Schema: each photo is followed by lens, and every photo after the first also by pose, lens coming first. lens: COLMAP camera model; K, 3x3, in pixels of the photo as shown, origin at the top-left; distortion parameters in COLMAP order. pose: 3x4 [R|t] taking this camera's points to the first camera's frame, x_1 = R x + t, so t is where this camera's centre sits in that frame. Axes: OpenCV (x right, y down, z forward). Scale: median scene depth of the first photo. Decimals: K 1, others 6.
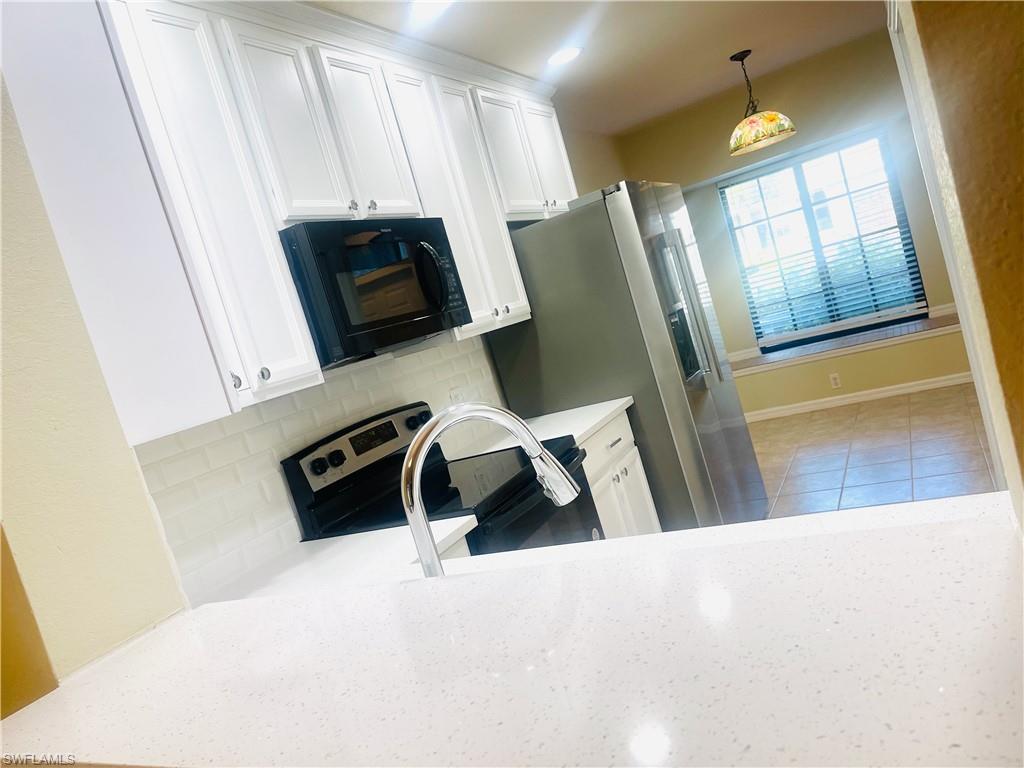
lens RADIAL K [[776.7, 0, 518.4], [0, 776.7, 384.8], [0, 0, 1]] dist [0.058489, -0.056421]
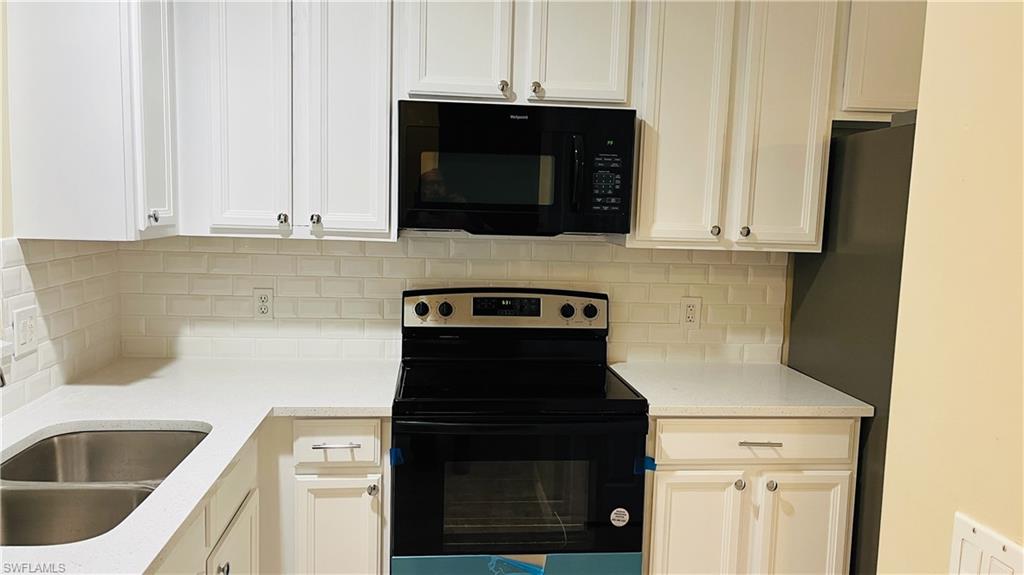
lens RADIAL K [[775.7, 0, 509.5], [0, 775.7, 293.6], [0, 0, 1]] dist [0.056475, -0.063579]
pose [[0.496928, 0.388024, -0.776209, 0.624236], [-0.252302, 0.920427, 0.298594, -0.263431], [0.830305, 0.047459, 0.555285, 0.426504]]
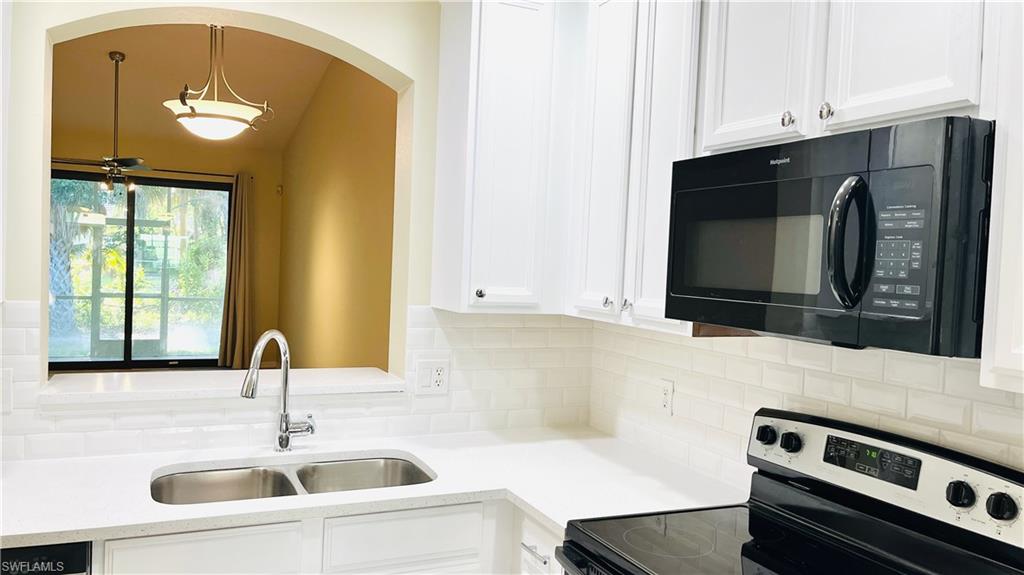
lens RADIAL K [[775.7, 0, 510.7], [0, 775.7, 287.7], [0, 0, 1]] dist [0.056475, -0.063579]
pose [[-0.615029, 0.278450, -0.737702, 0.442597], [0.063188, 0.949968, 0.305890, -0.289640], [0.785968, 0.141518, -0.601852, 1.145697]]
